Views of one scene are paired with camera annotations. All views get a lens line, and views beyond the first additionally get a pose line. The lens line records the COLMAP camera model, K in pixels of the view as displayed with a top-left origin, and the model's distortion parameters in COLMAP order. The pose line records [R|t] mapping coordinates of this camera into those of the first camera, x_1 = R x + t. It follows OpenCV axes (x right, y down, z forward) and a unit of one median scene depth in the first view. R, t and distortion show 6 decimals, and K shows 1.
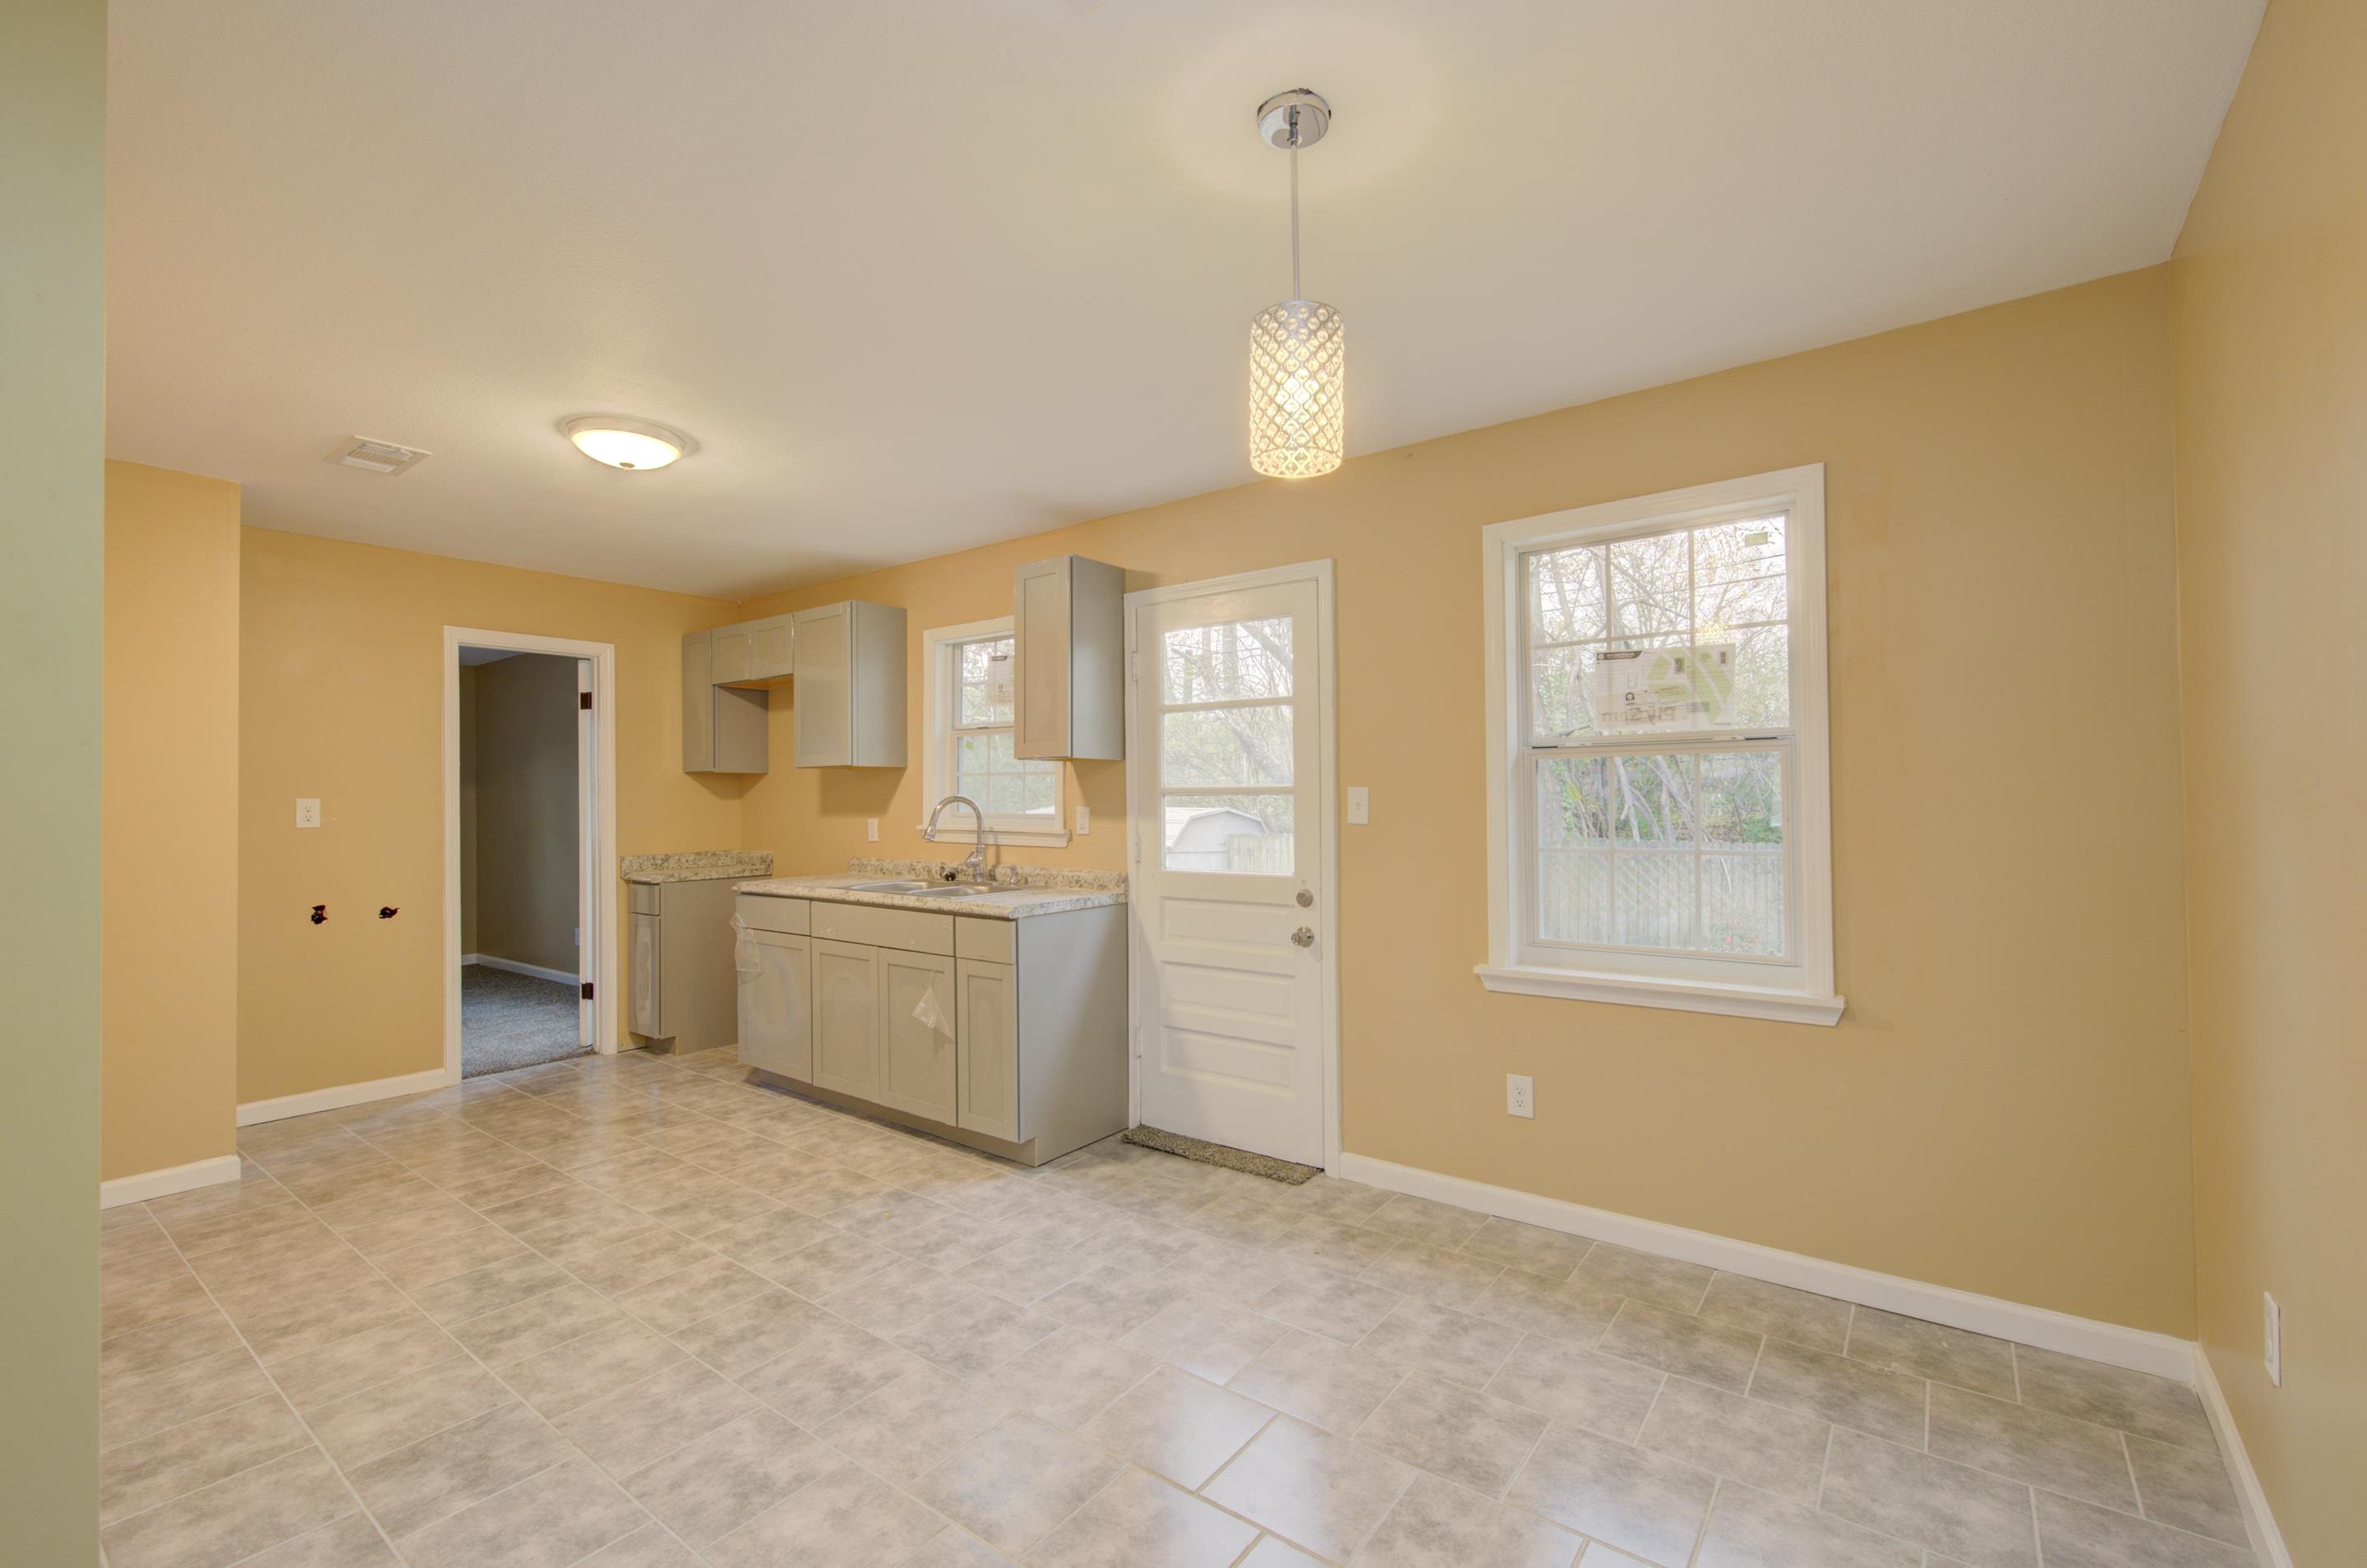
lens RADIAL K [[1008.9, 0, 1194.5], [0, 1008.9, 785.4], [0, 0, 1]] dist [-0.002192, 0.001206]
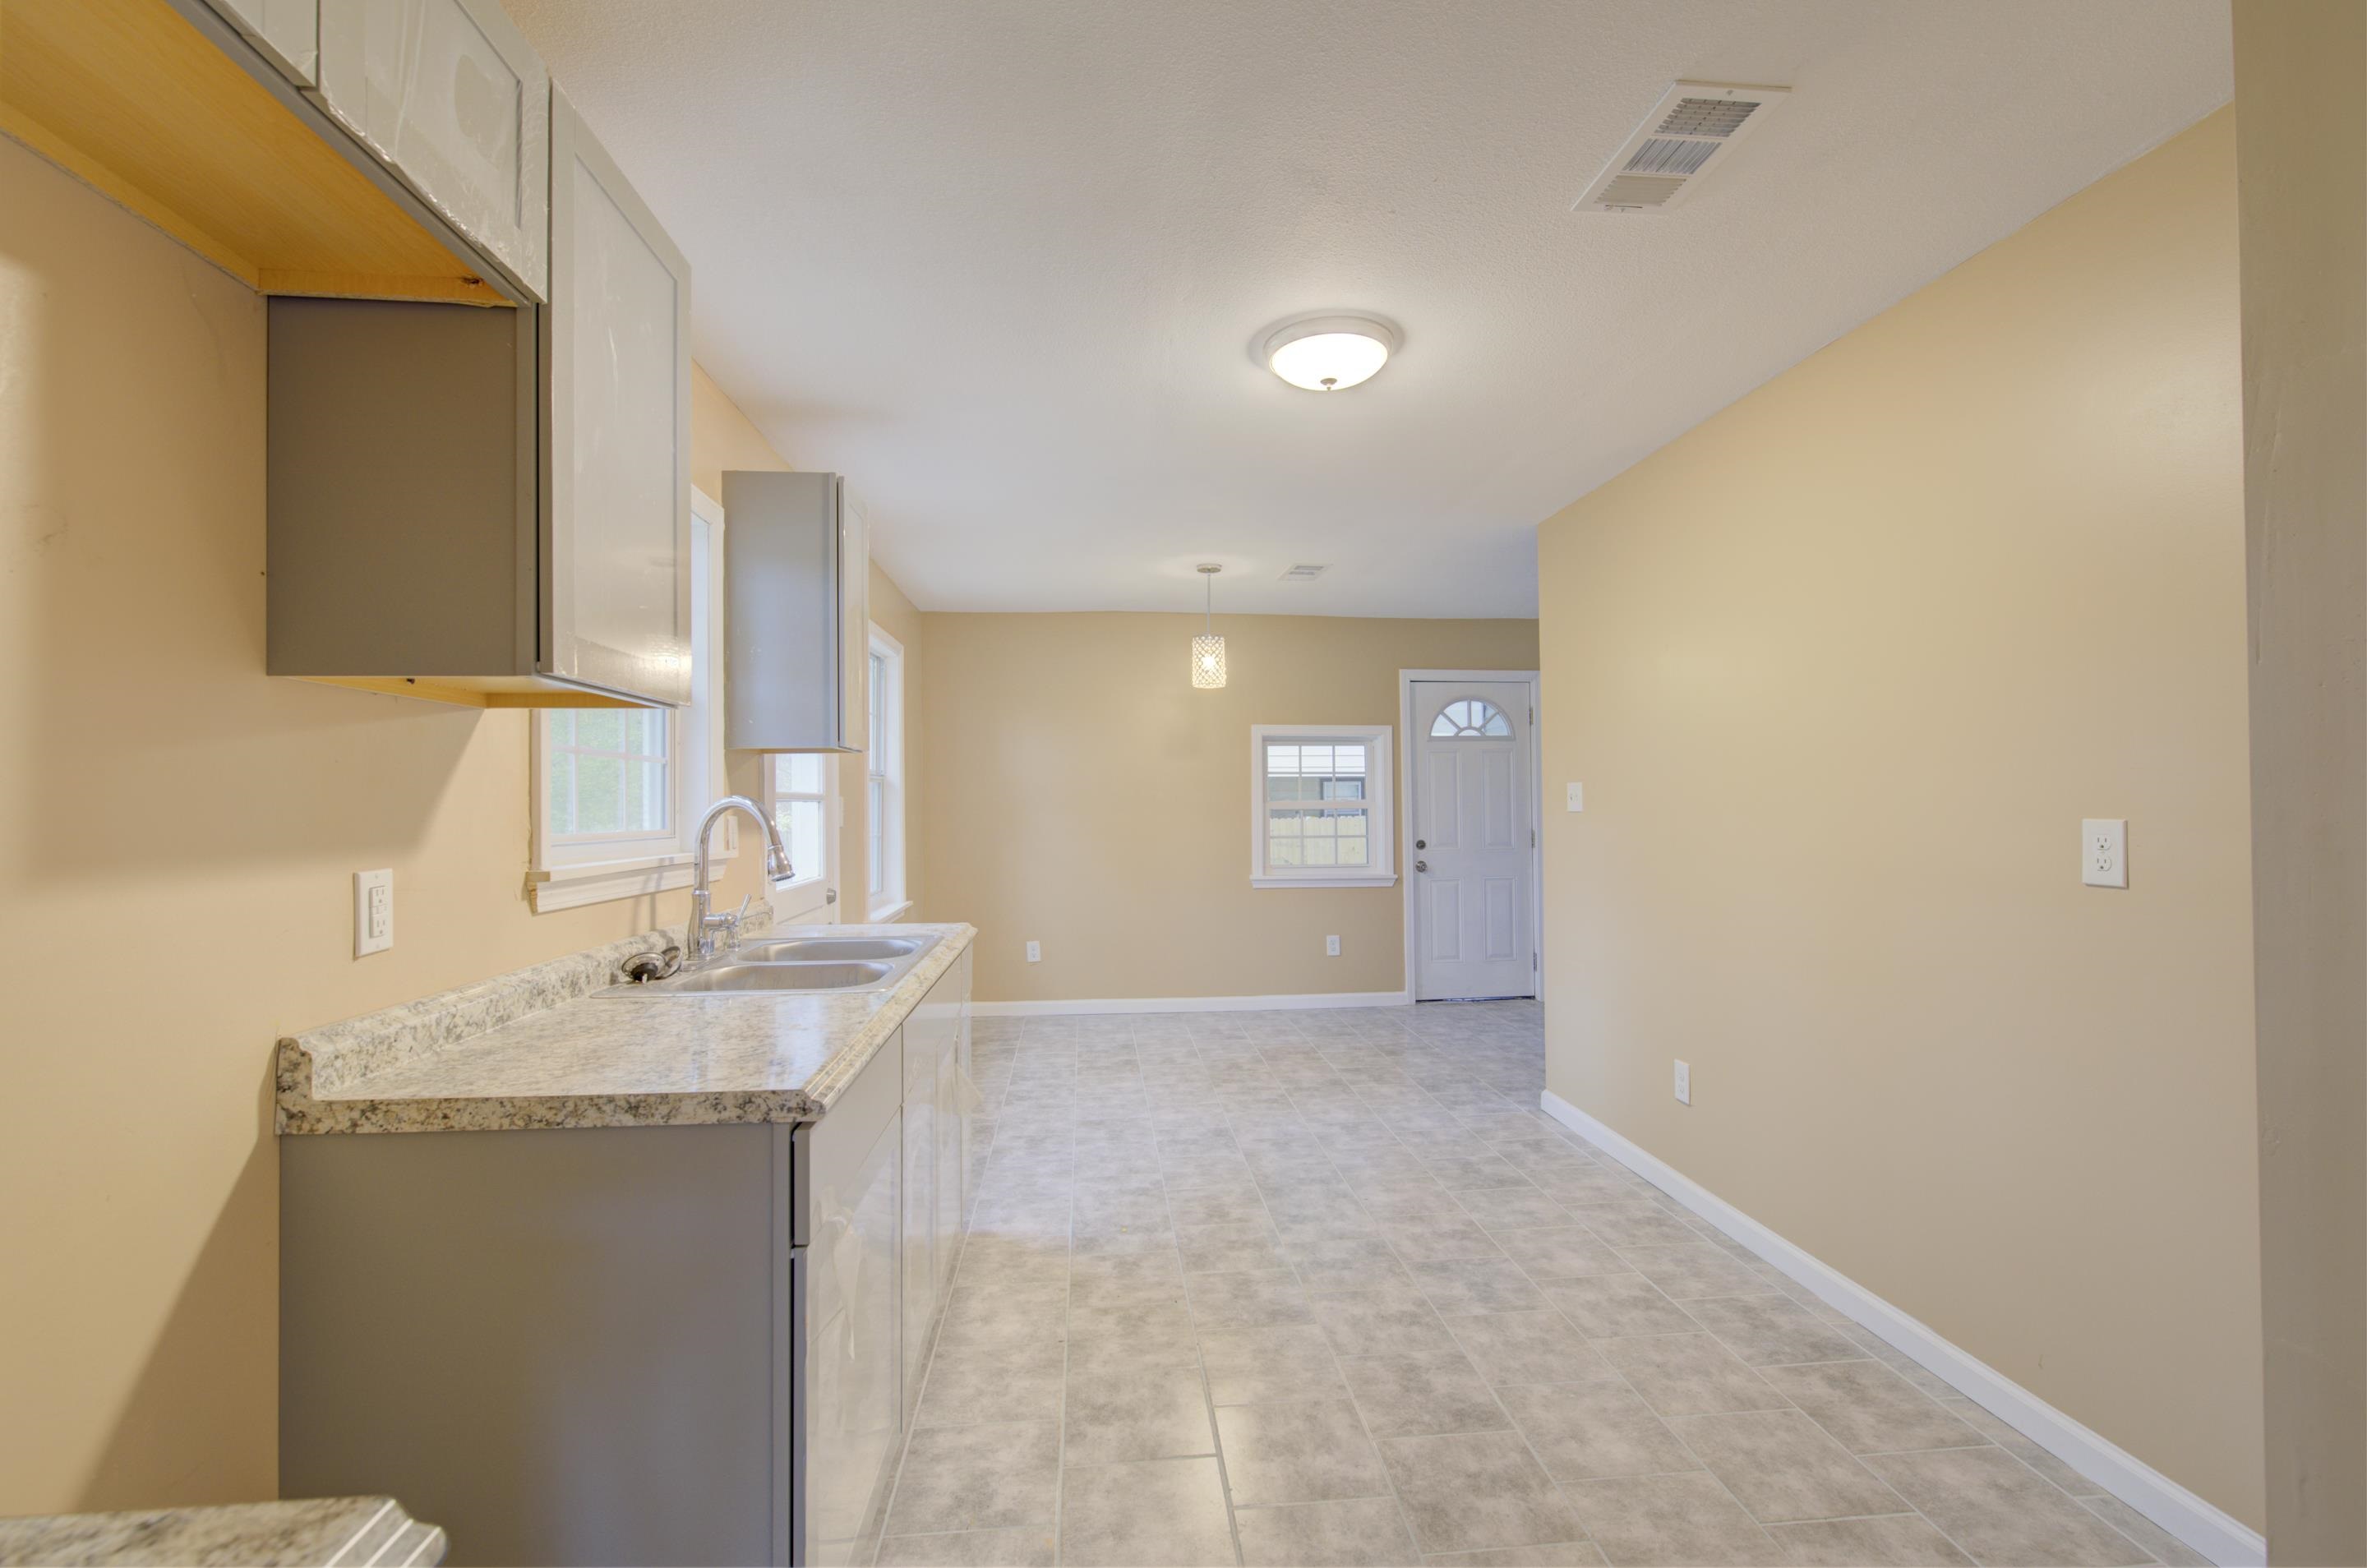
lens RADIAL K [[1008.9, 0, 1193.2], [0, 1008.9, 771.2], [0, 0, 1]] dist [-0.002192, 0.001206]
pose [[-0.682239, 0.037913, 0.730146, -1.049786], [0.003891, 0.998829, -0.048229, 0.033536], [-0.731119, -0.030063, -0.681587, 1.590834]]
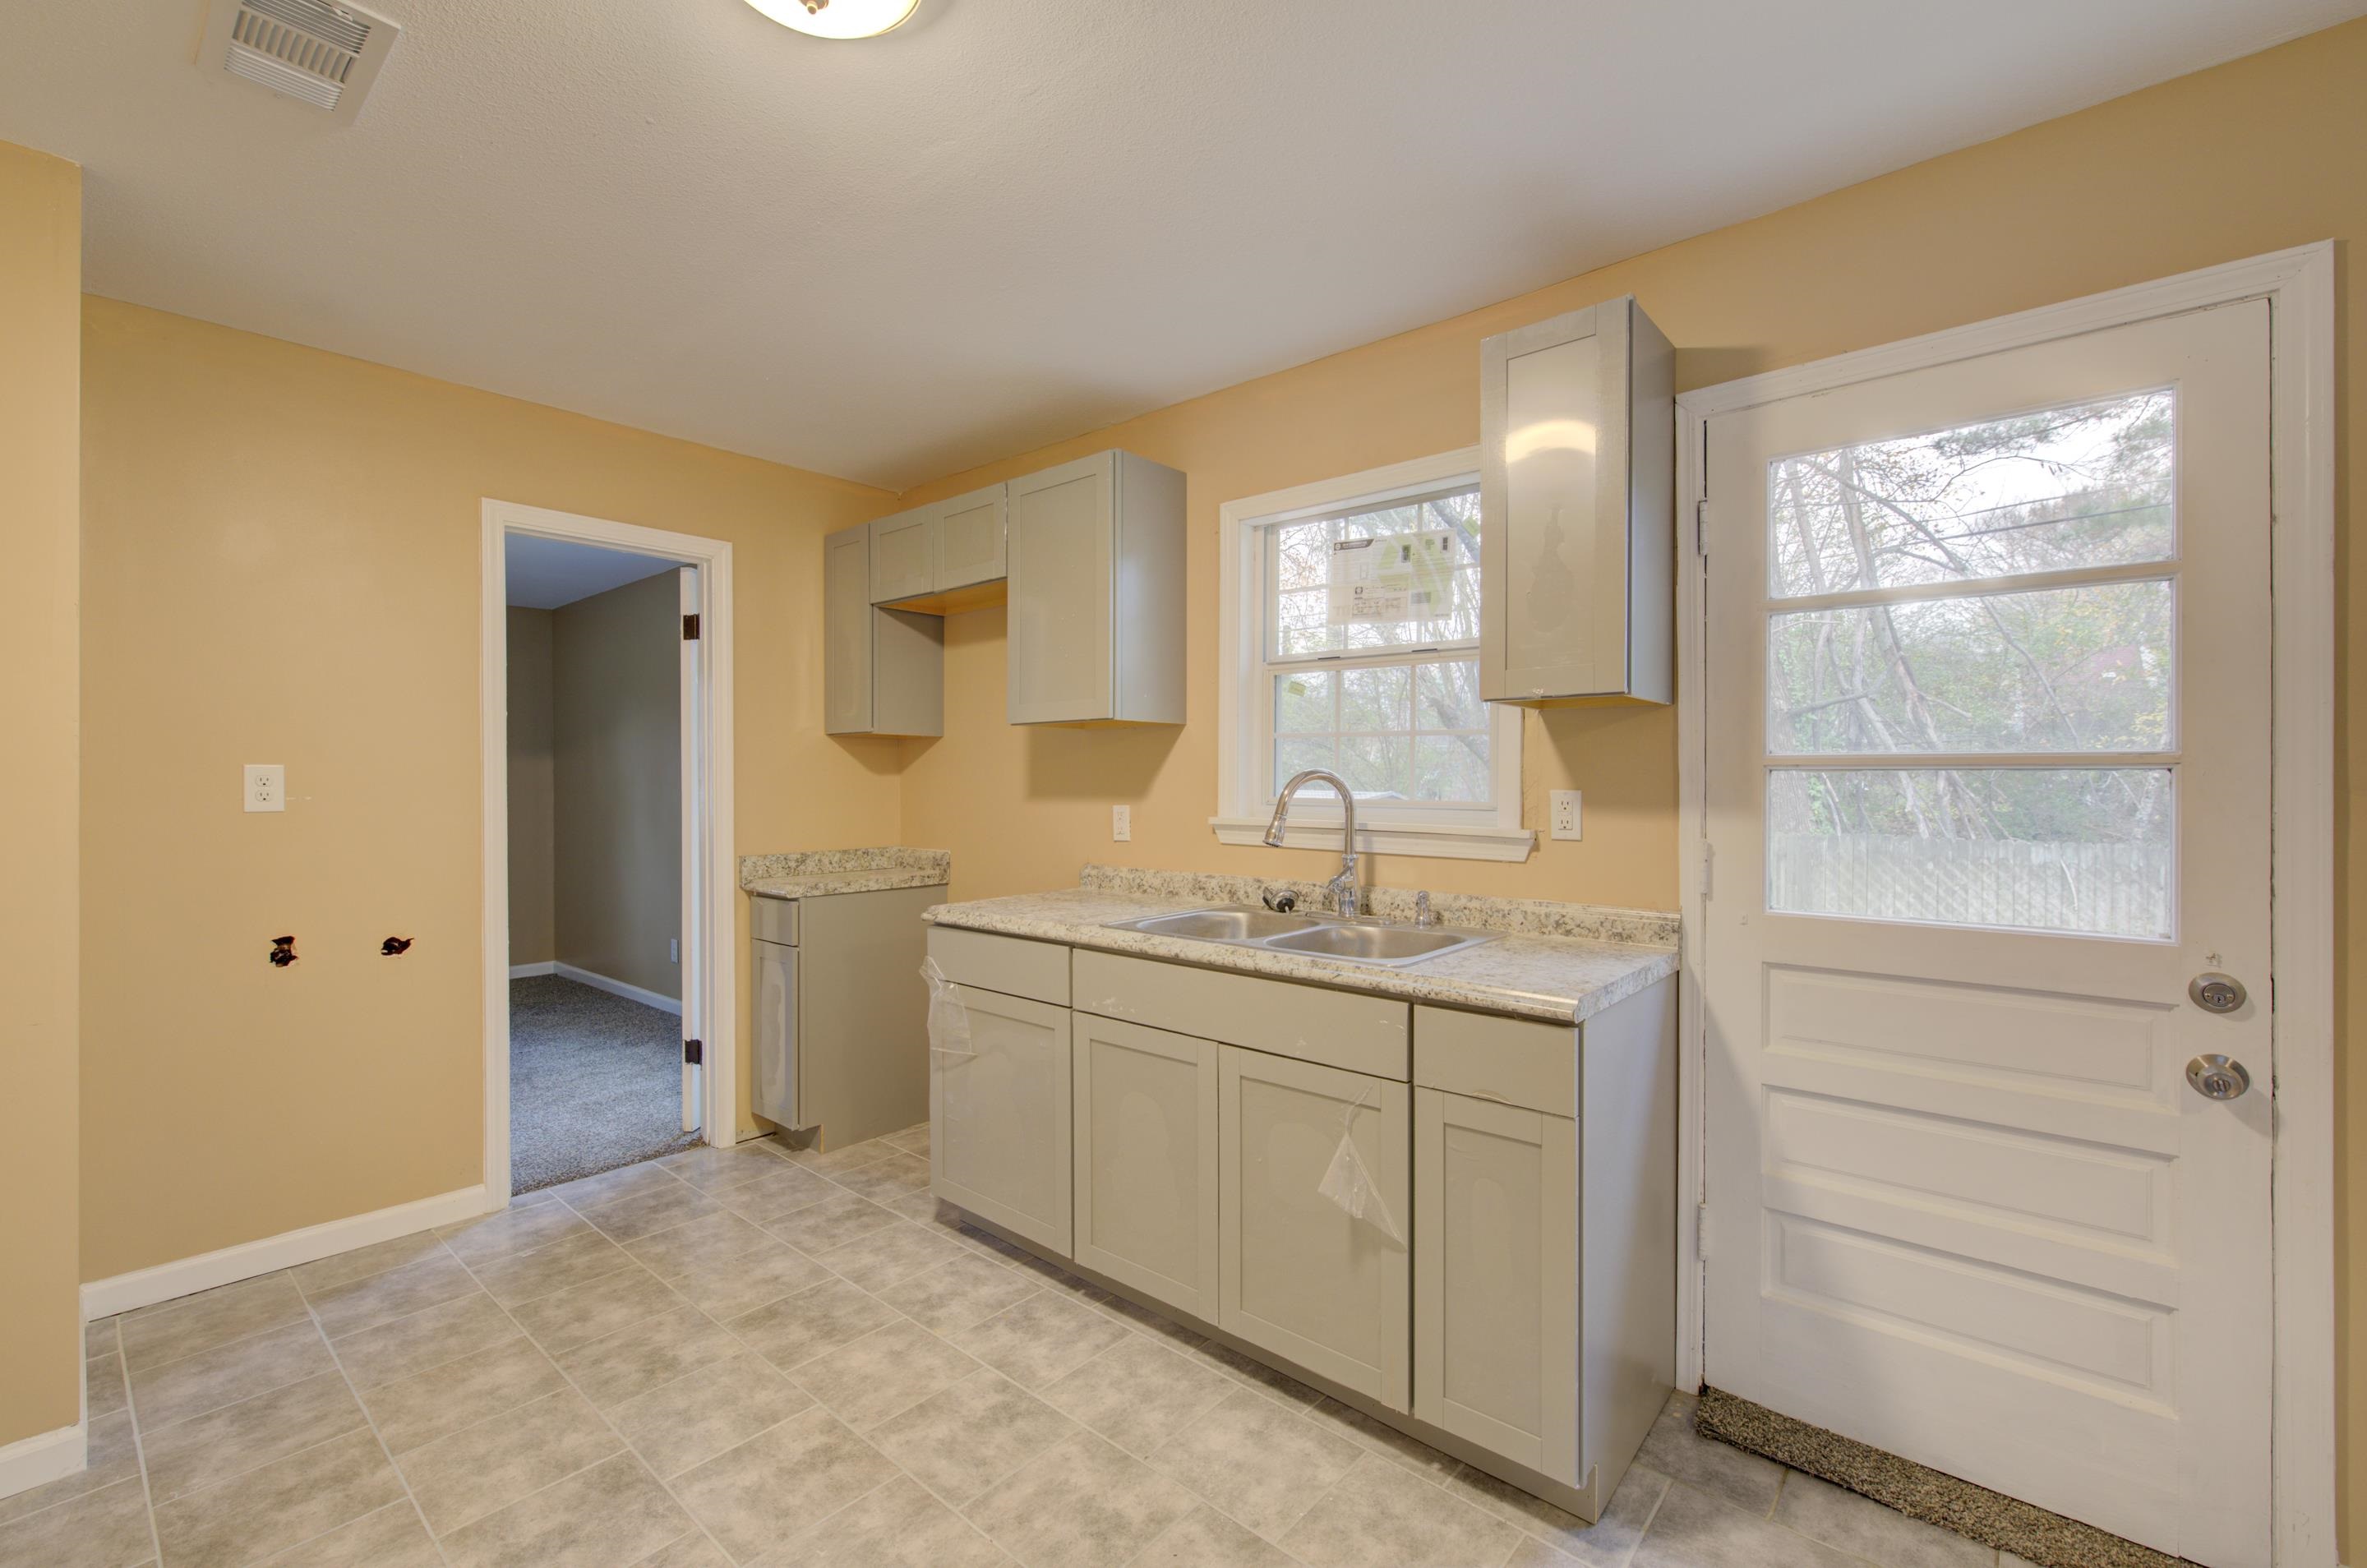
lens RADIAL K [[1008.9, 0, 1192.6], [0, 1008.9, 782.4], [0, 0, 1]] dist [-0.002192, 0.001206]
pose [[0.997756, 0.009445, -0.066282, -0.357755], [-0.008547, 0.999868, 0.013817, 0.014354], [0.066404, -0.013219, 0.997705, 0.555991]]
